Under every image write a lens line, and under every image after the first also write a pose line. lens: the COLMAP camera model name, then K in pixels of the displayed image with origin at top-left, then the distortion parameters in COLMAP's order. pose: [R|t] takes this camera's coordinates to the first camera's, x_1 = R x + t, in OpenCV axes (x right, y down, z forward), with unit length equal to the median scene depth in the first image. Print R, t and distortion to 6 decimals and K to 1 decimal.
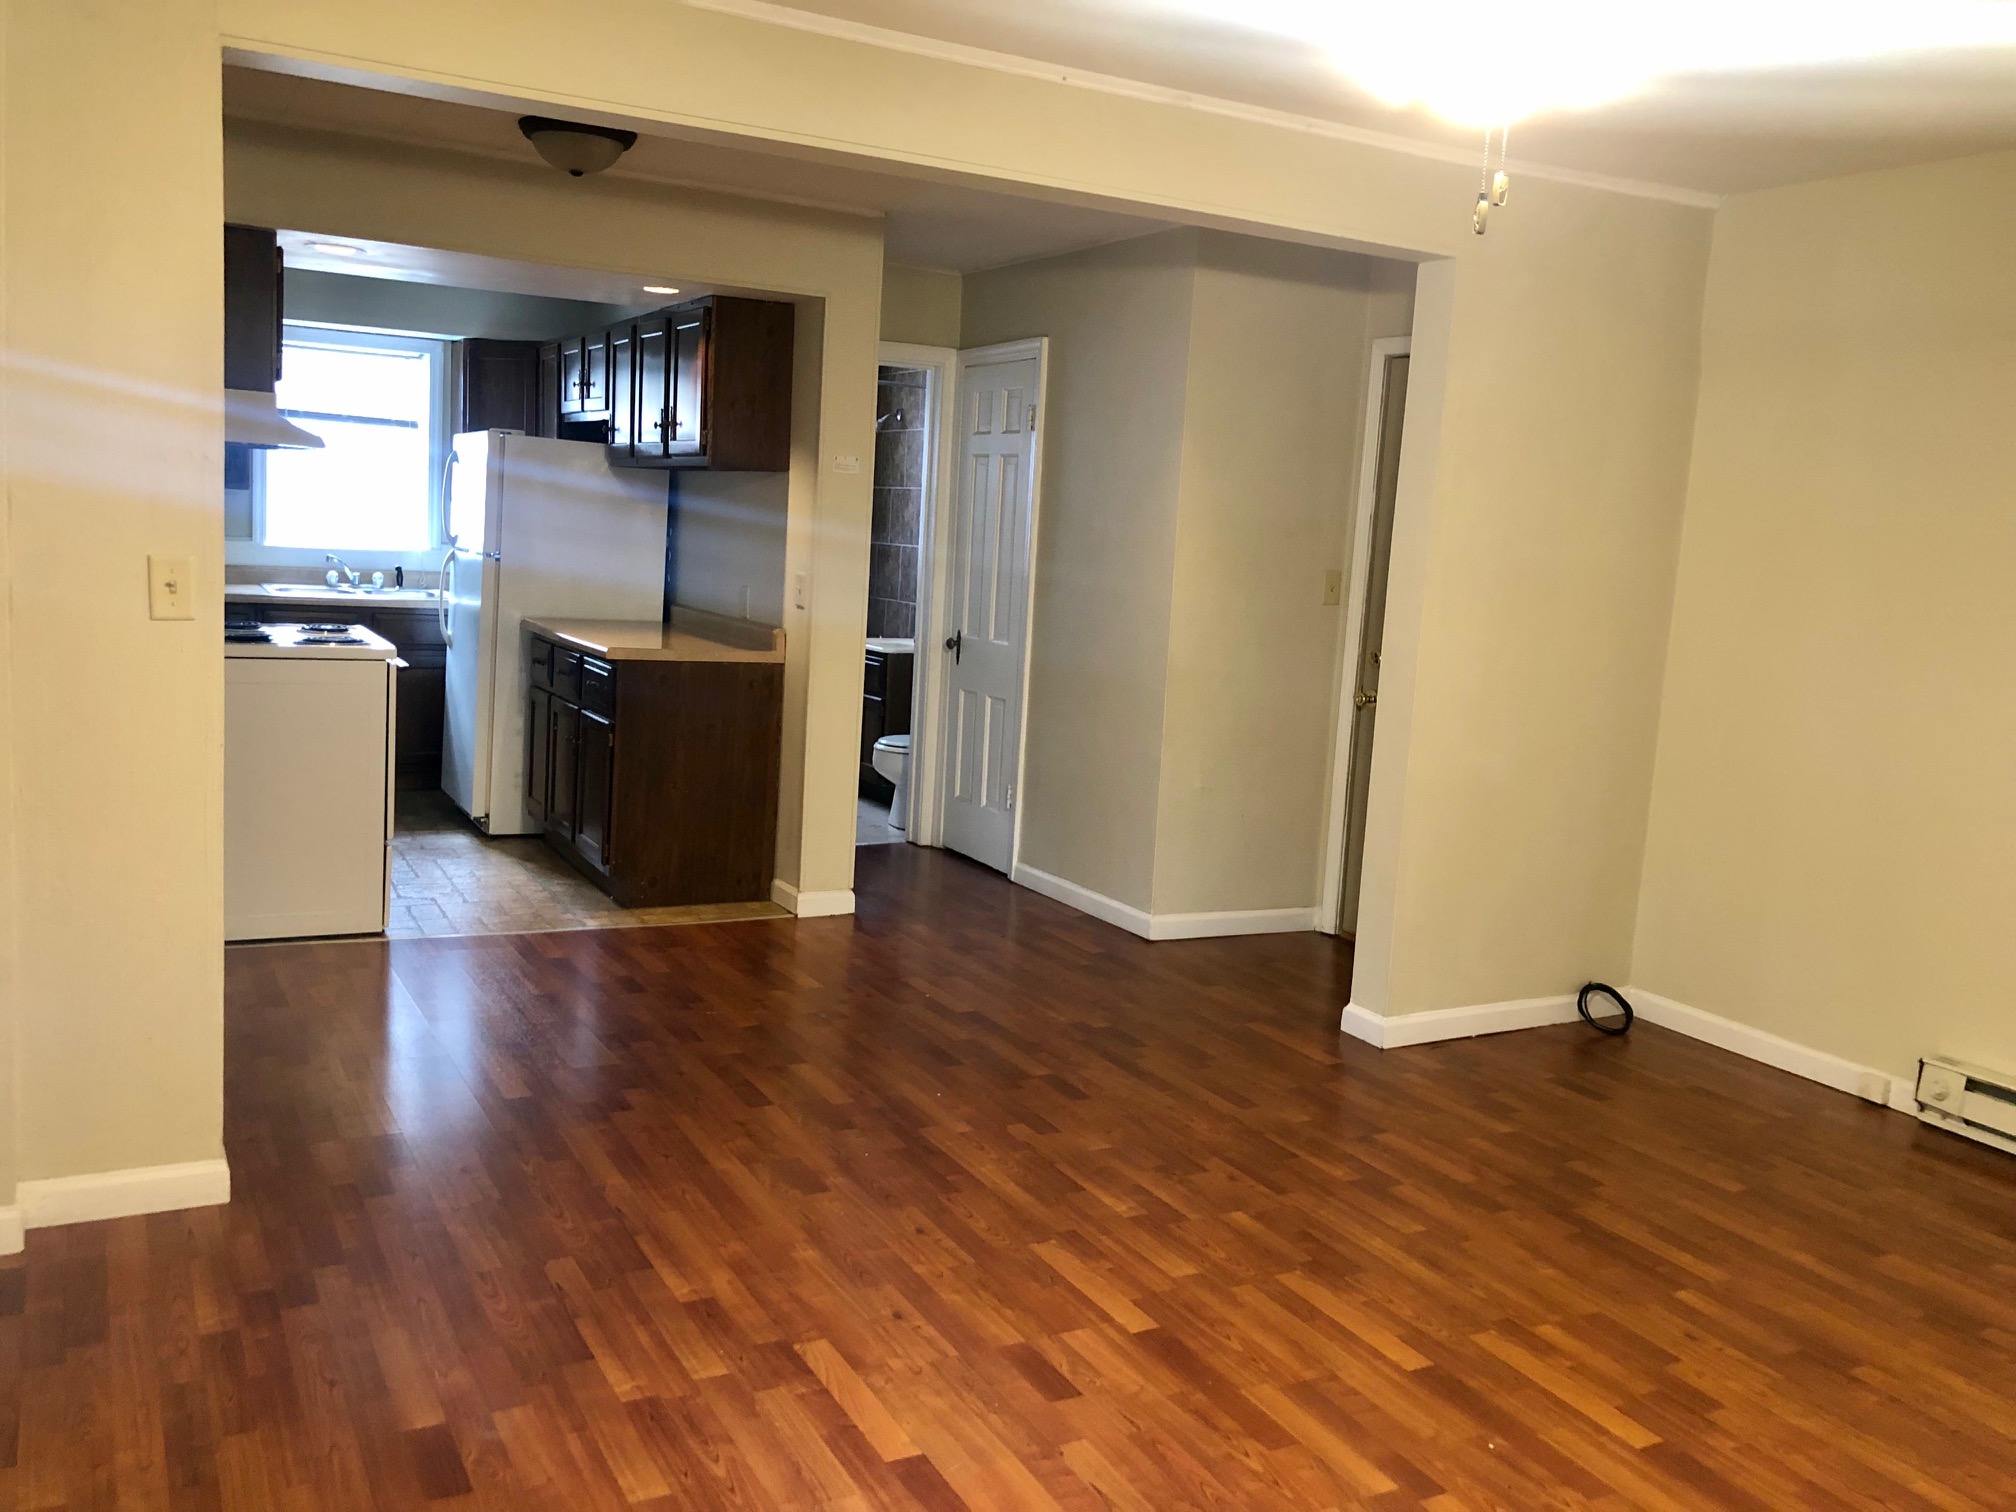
lens RADIAL K [[1663.0, 0, 971.8], [0, 1663.0, 748.9], [0, 0, 1]] dist [0.004124, -0.008747]
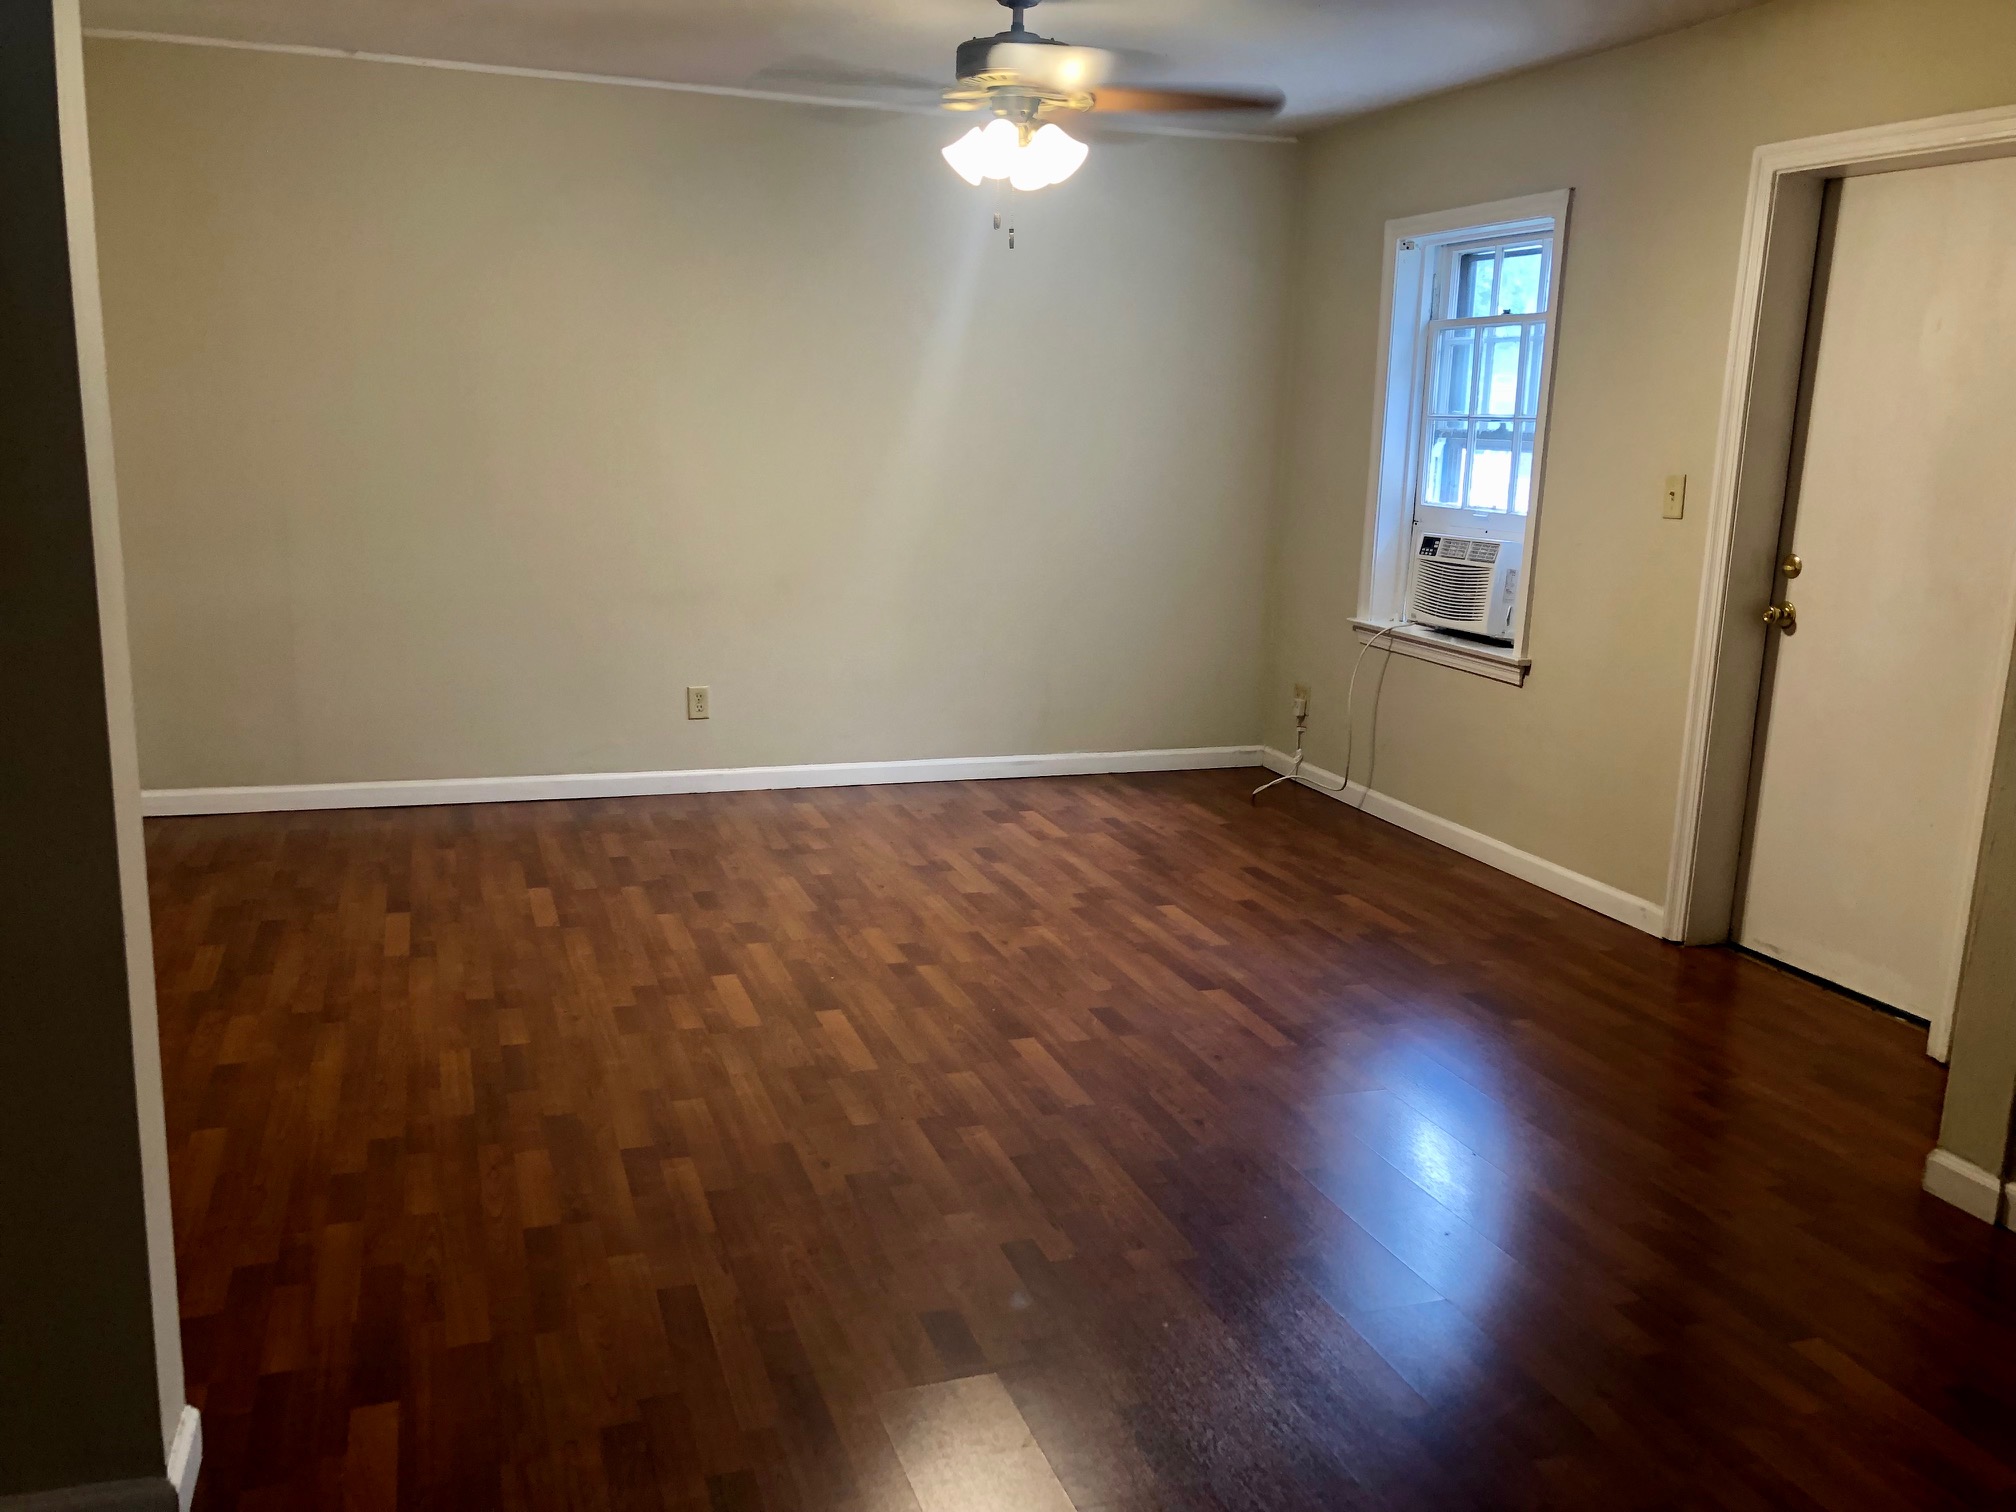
lens RADIAL K [[1590.7, 0, 1039.0], [0, 1590.7, 720.6], [0, 0, 1]] dist [0.010825, 0.000822]
pose [[-0.986393, -0.114965, 0.117522, -0.021700], [-0.070435, 0.941430, 0.329770, -0.260829], [-0.148550, 0.317005, -0.936718, 1.914972]]
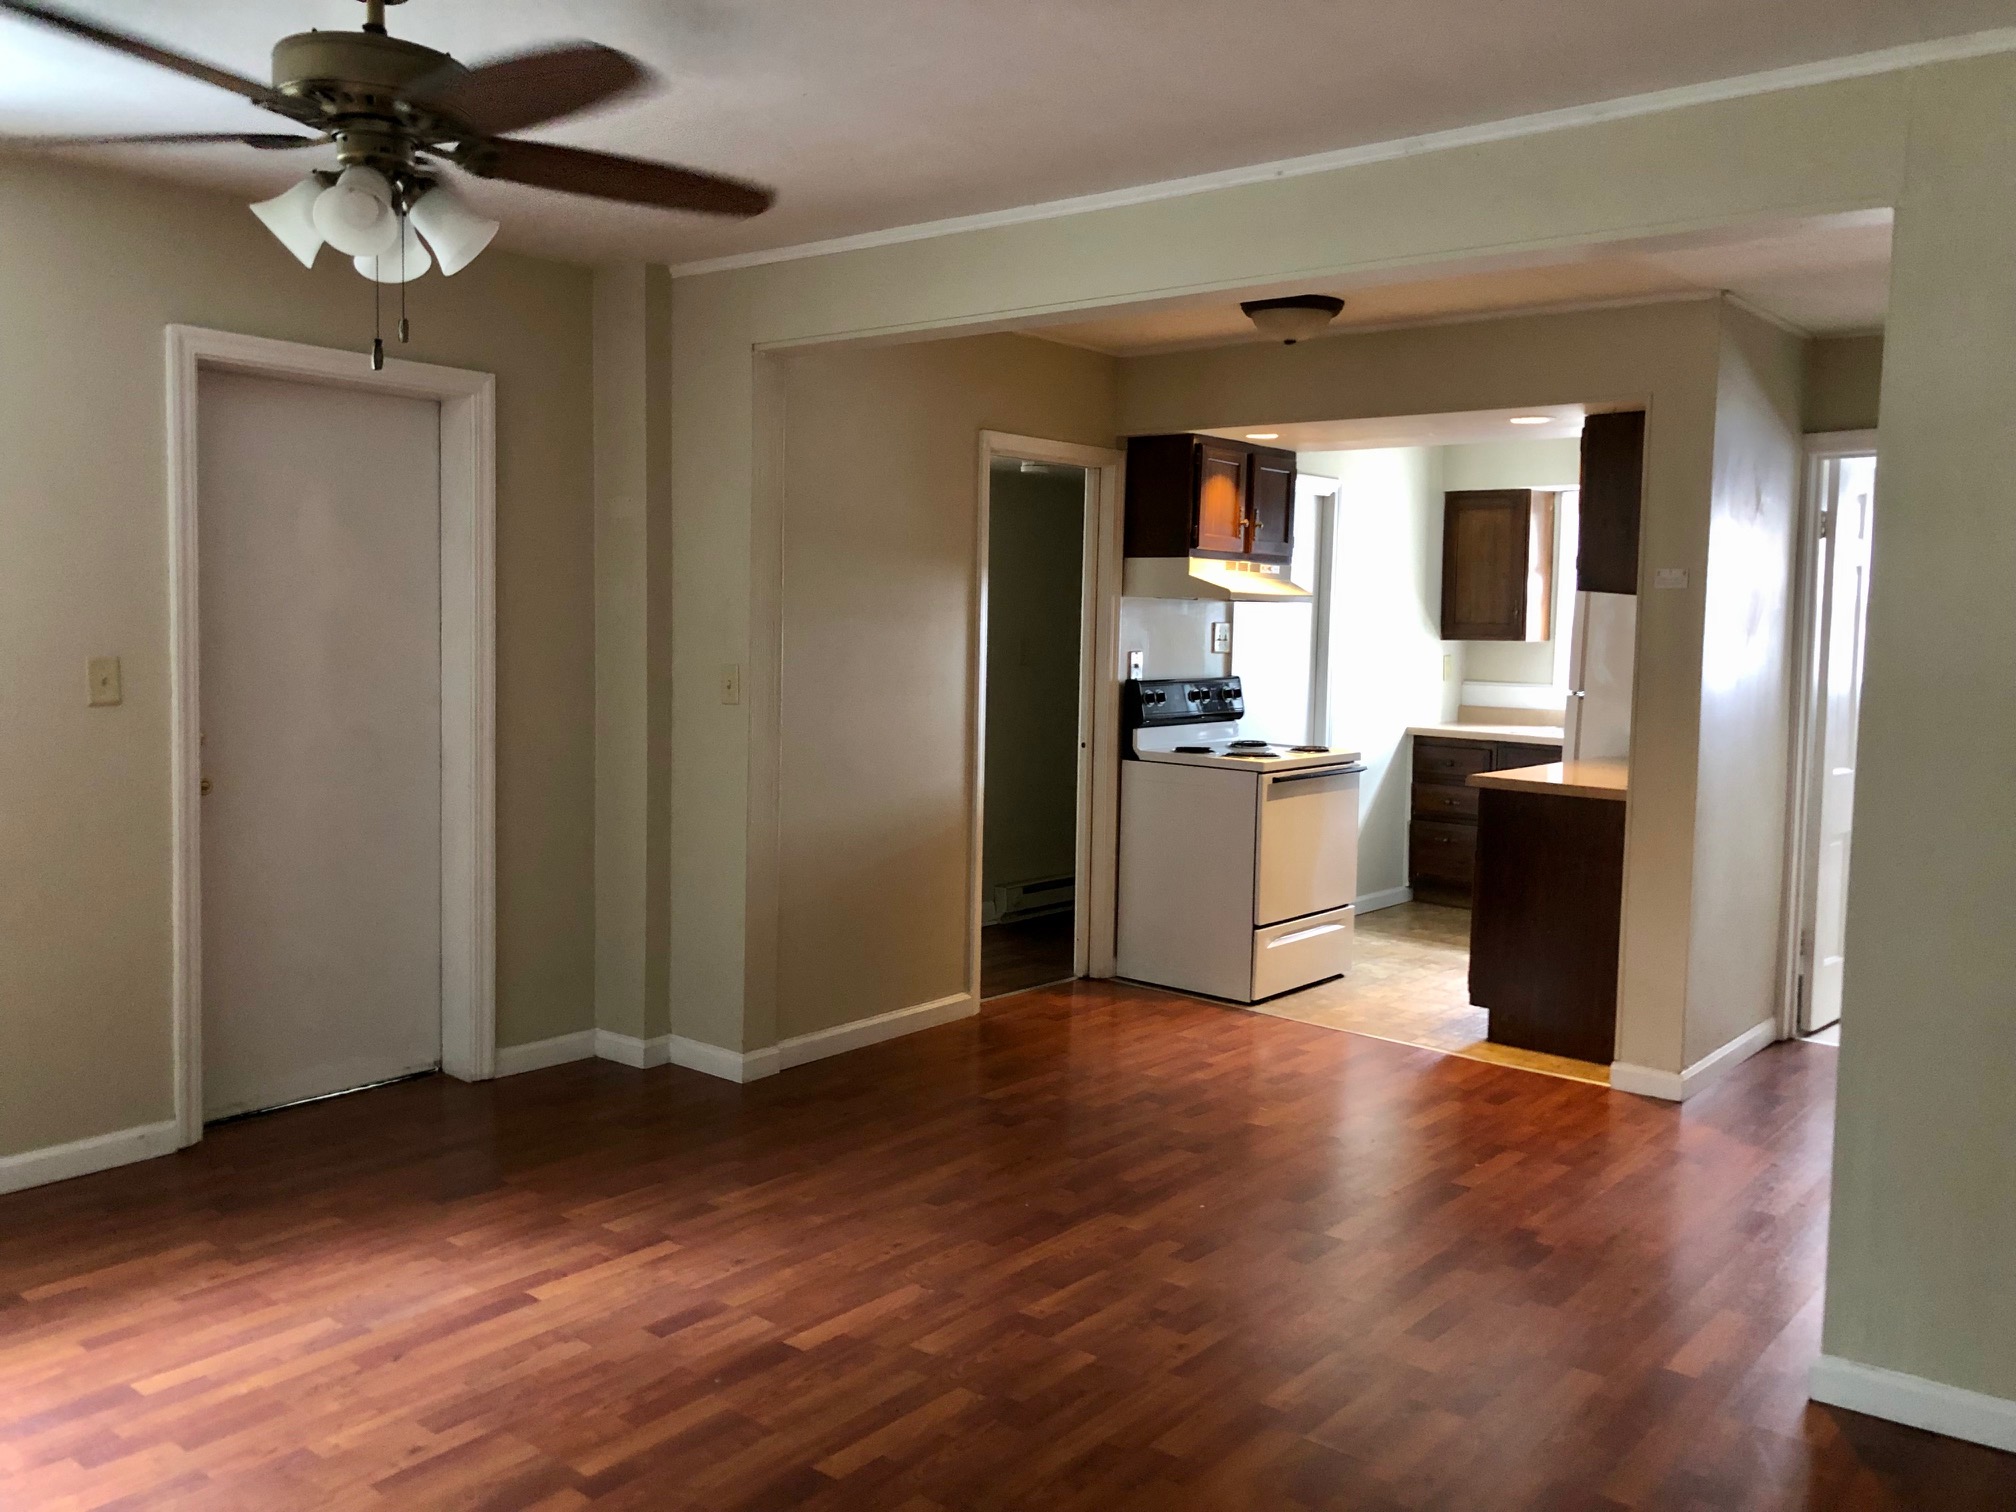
lens RADIAL K [[1663.0, 0, 971.8], [0, 1663.0, 748.9], [0, 0, 1]] dist [0.004124, -0.008747]
pose [[0.368995, 0.022054, -0.929170, 1.057588], [-0.129679, 0.991161, -0.027974, -0.016325], [0.920340, 0.130816, 0.368594, 0.614440]]
